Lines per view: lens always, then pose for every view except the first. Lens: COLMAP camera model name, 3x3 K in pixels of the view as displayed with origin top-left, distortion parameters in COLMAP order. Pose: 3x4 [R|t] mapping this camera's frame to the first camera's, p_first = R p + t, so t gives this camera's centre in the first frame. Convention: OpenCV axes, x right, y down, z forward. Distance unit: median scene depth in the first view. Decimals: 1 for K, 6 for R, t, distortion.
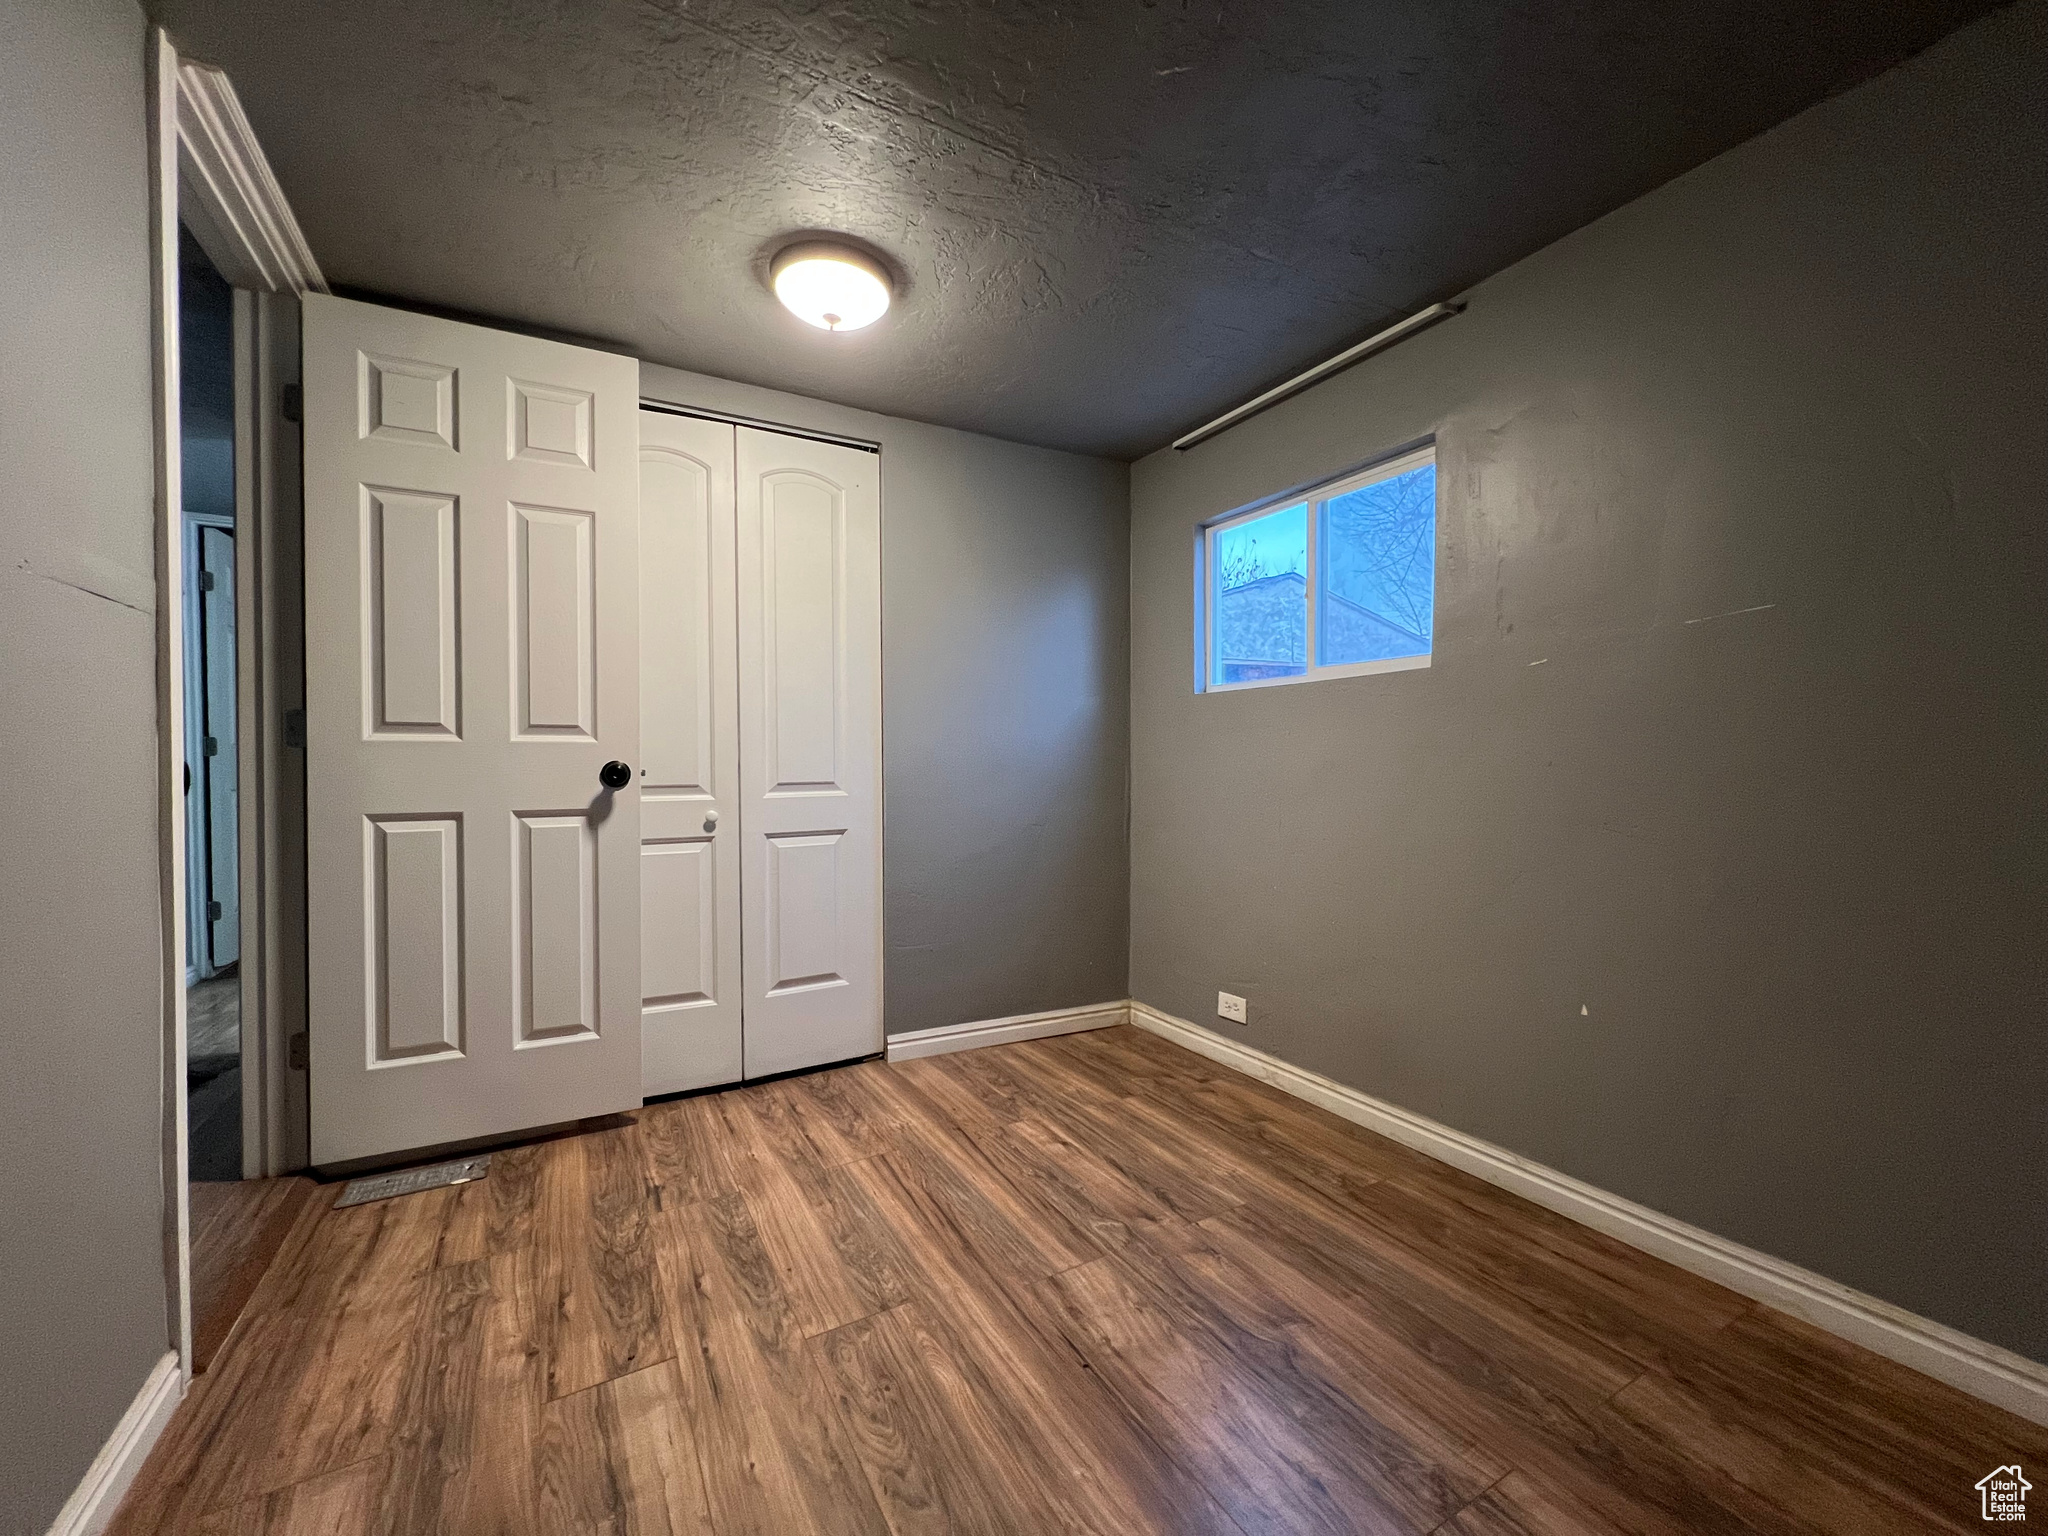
lens RADIAL K [[815.1, 0, 1023.3], [0, 815.1, 768.3], [0, 0, 1]] dist [-0.001219, 0.000049]
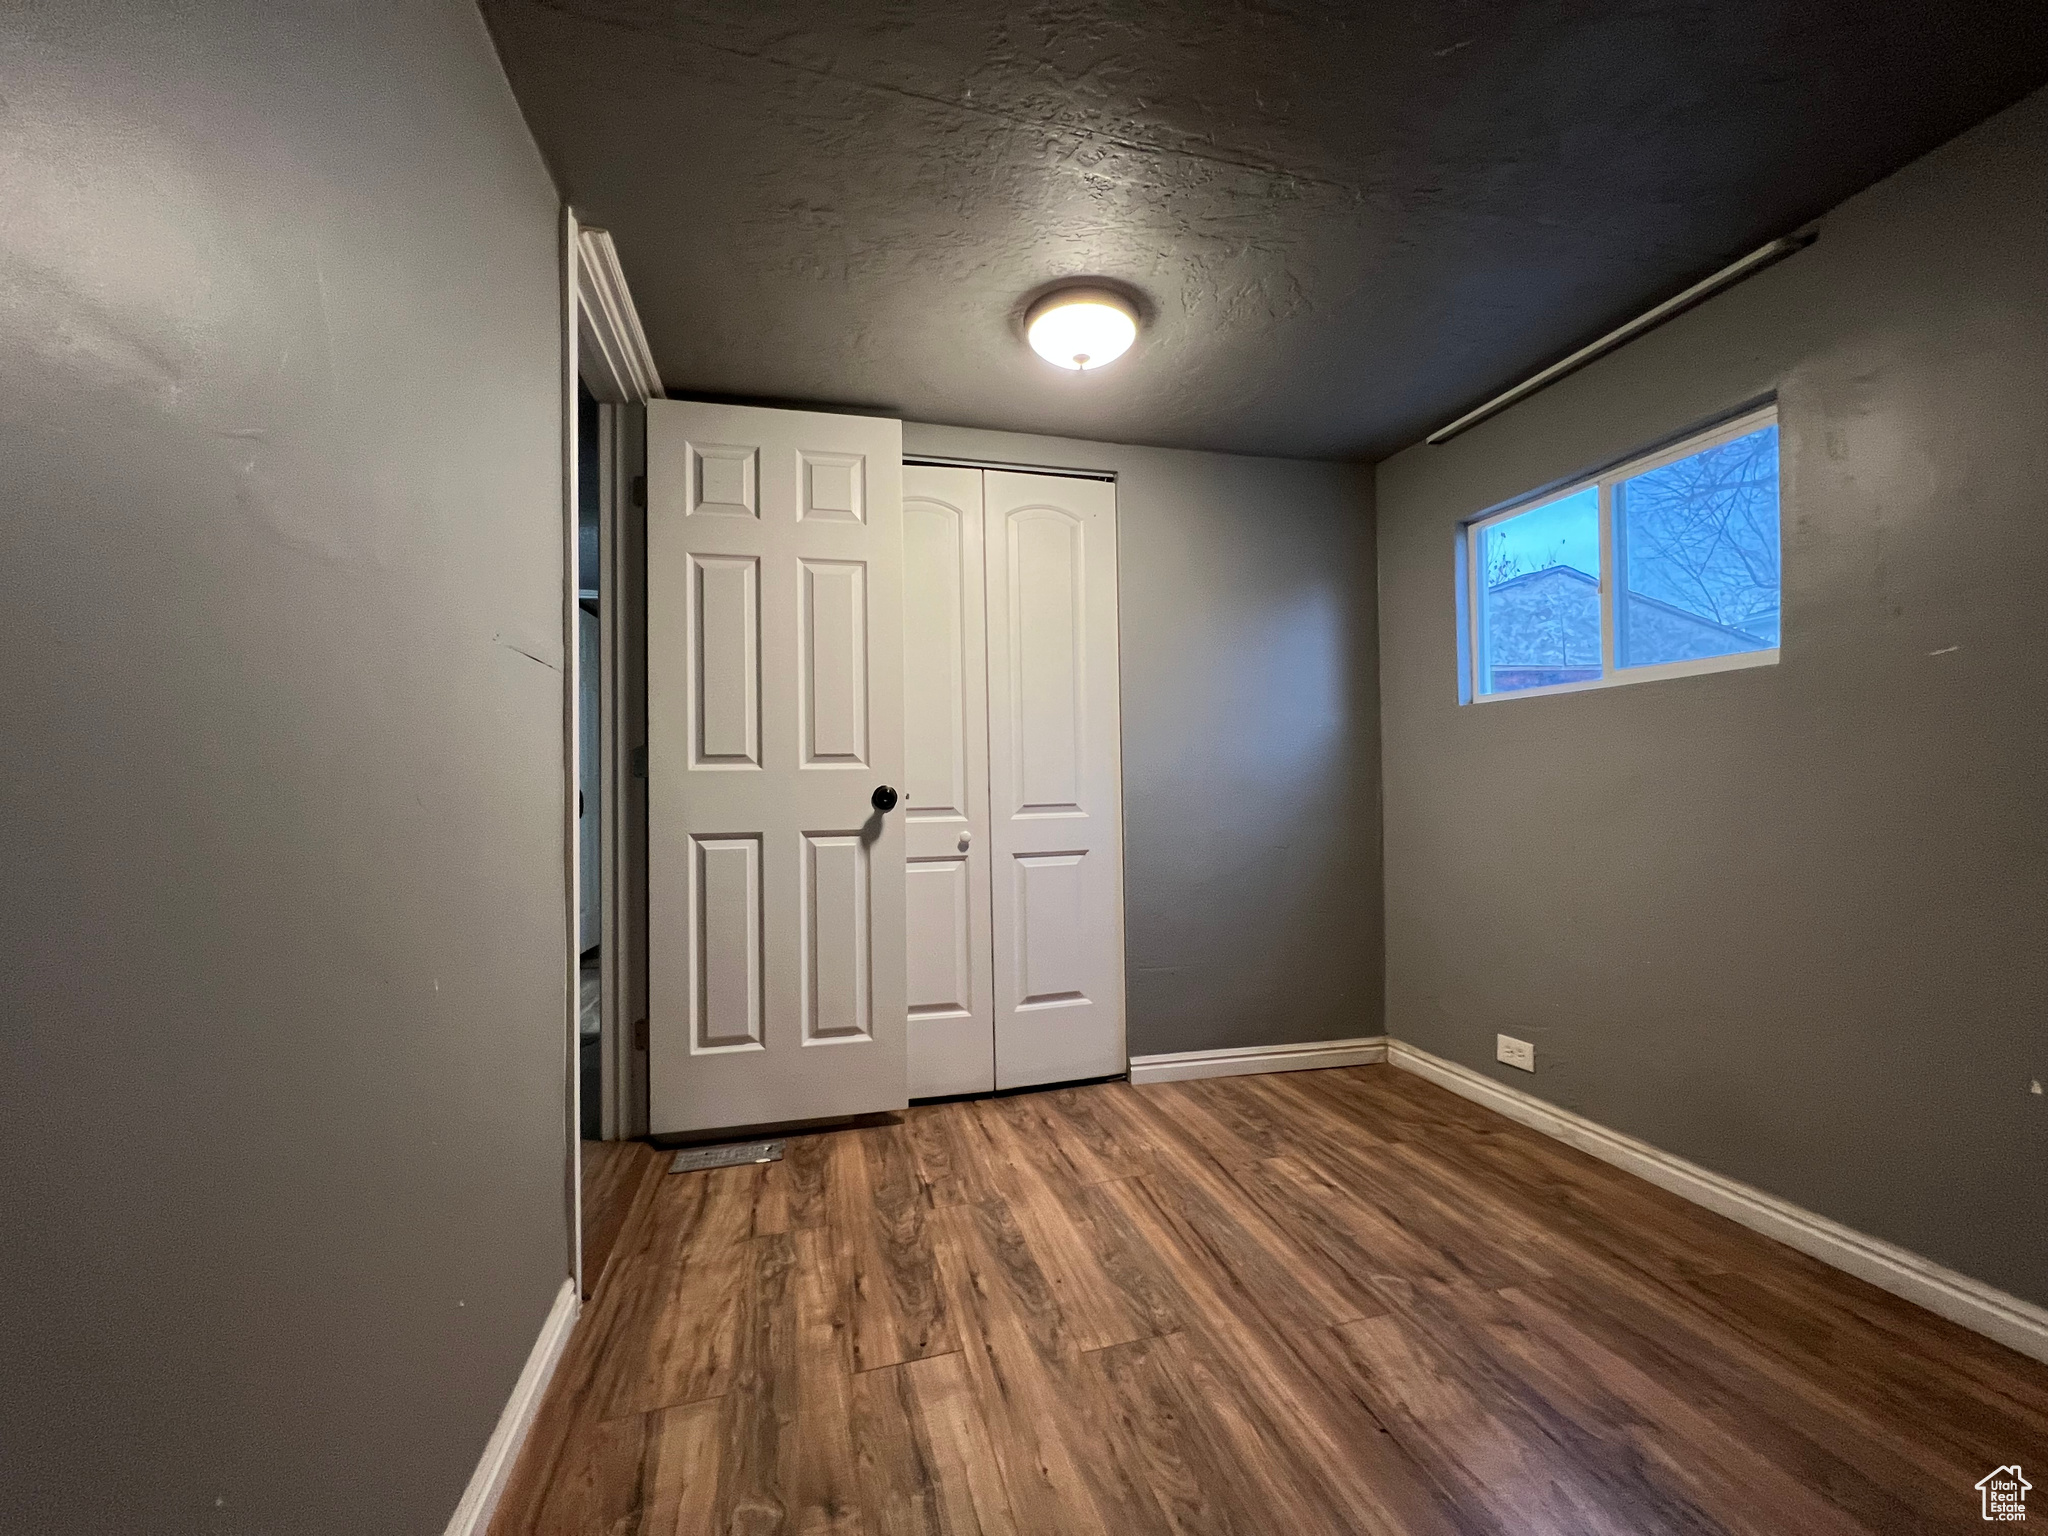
lens RADIAL K [[815.1, 0, 1023.3], [0, 815.1, 768.3], [0, 0, 1]] dist [-0.001219, 0.000049]
pose [[0.967979, -0.017586, -0.250416, -0.059533], [0.010894, 0.999546, -0.028084, 0.000496], [0.250796, 0.024456, 0.967731, -0.015515]]
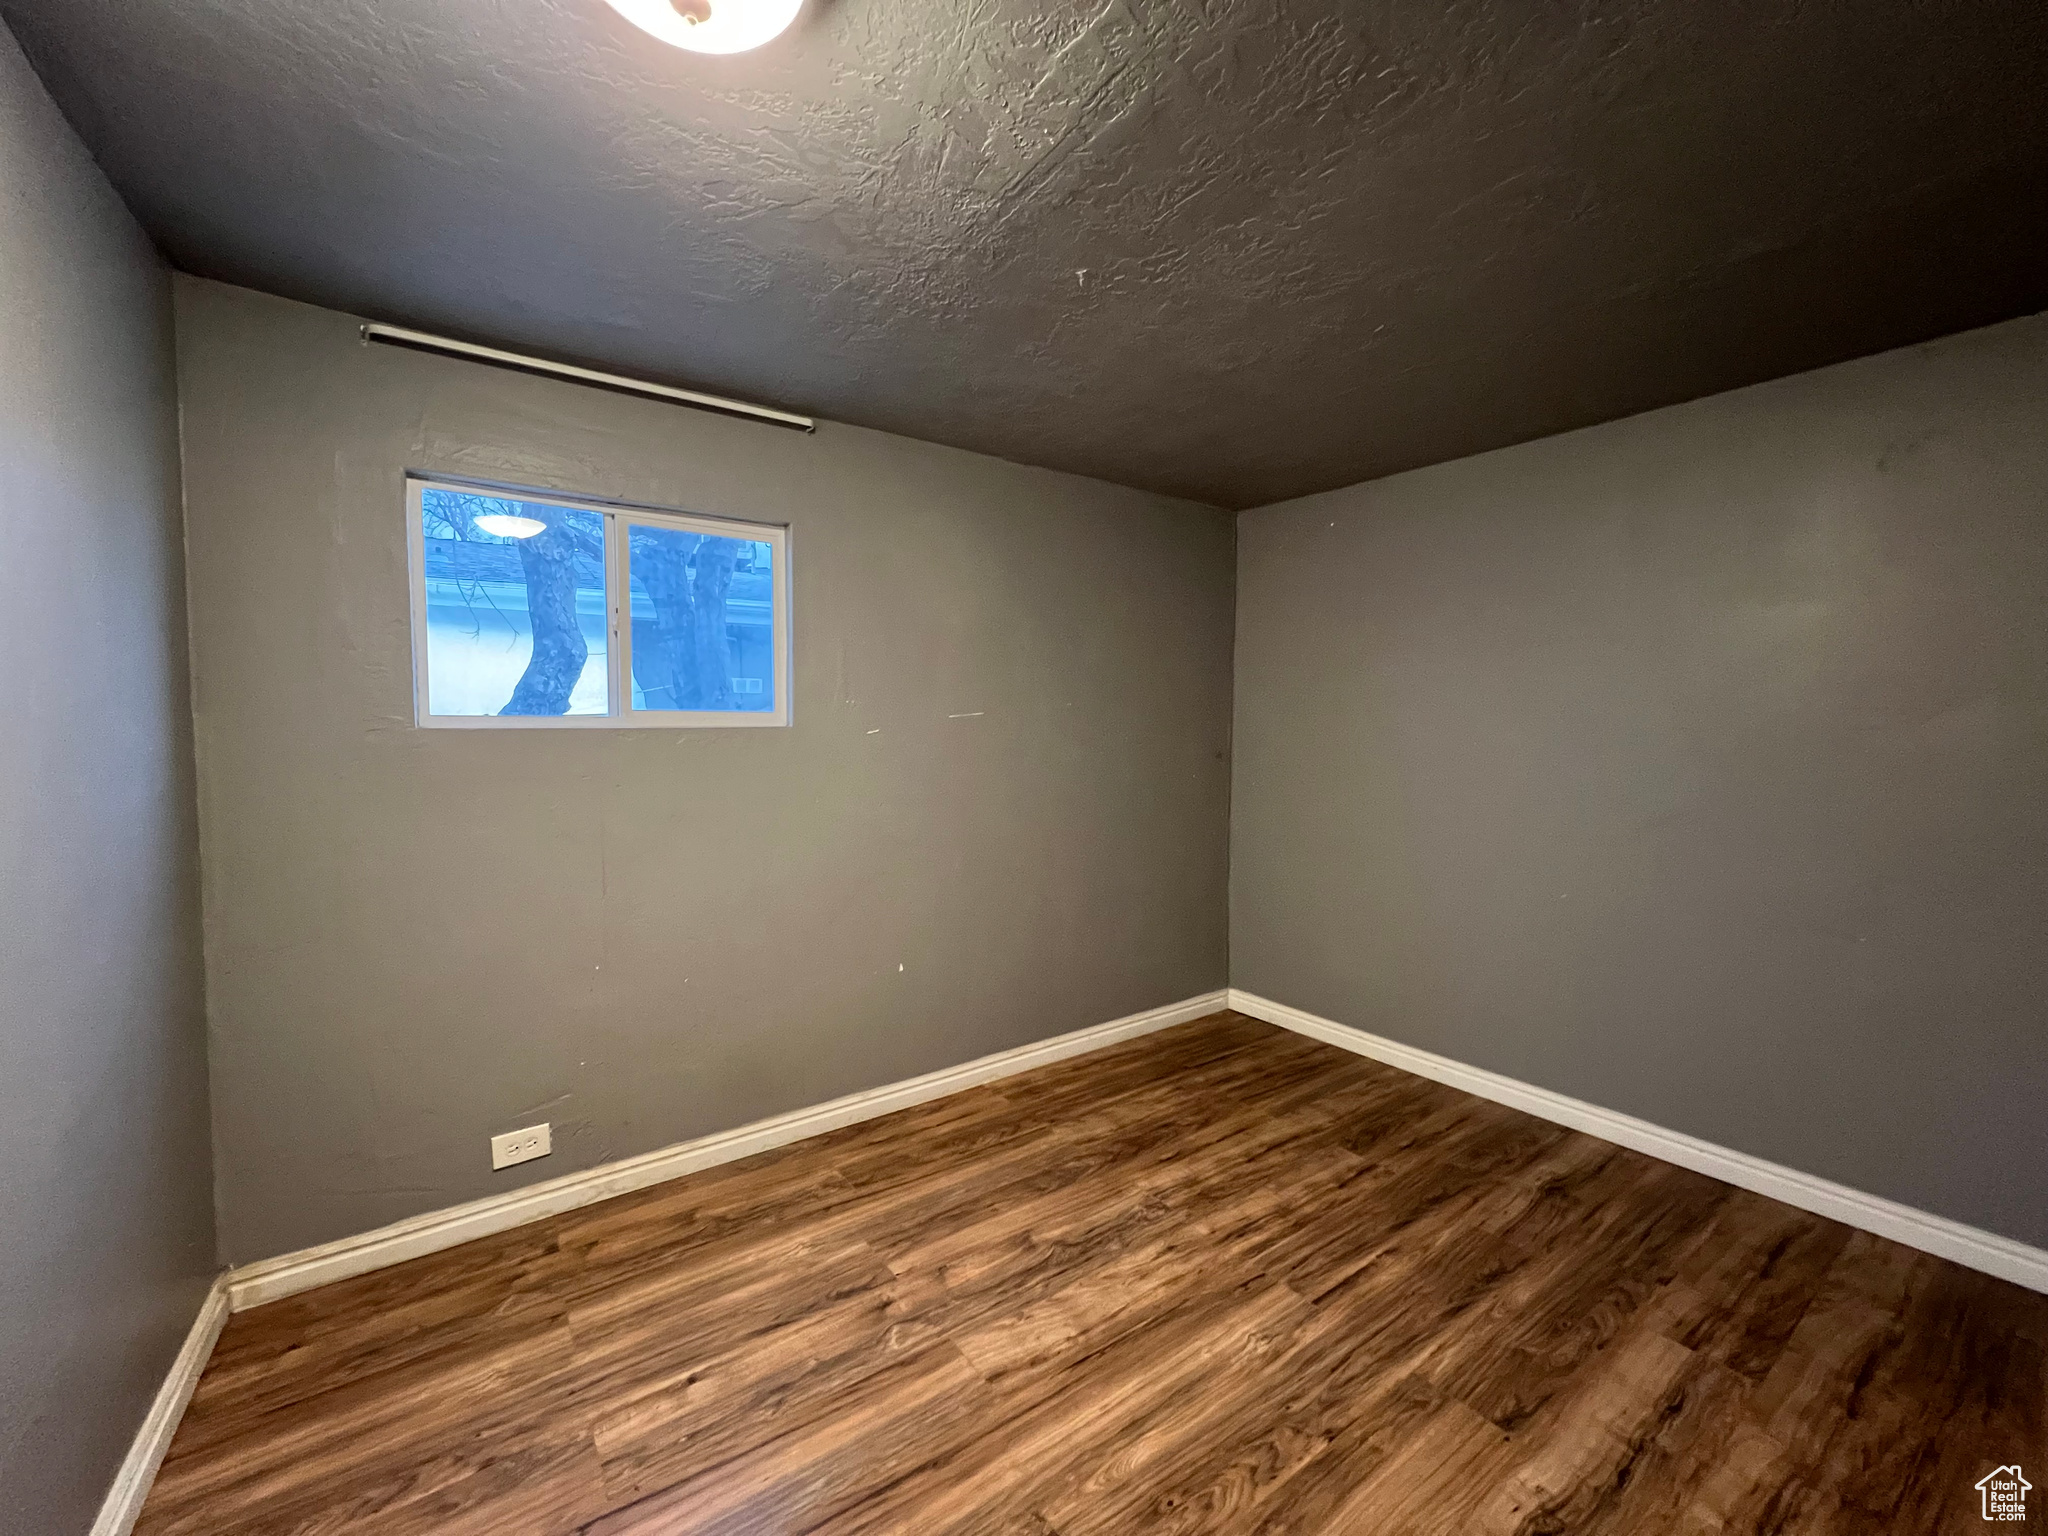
lens RADIAL K [[815.1, 0, 1023.3], [0, 815.1, 768.3], [0, 0, 1]] dist [-0.001219, 0.000049]
pose [[-0.094558, -0.044257, 0.994535, -0.844661], [0.010430, 0.998912, 0.045444, -0.139425], [-0.995465, 0.014670, -0.093994, 0.968078]]
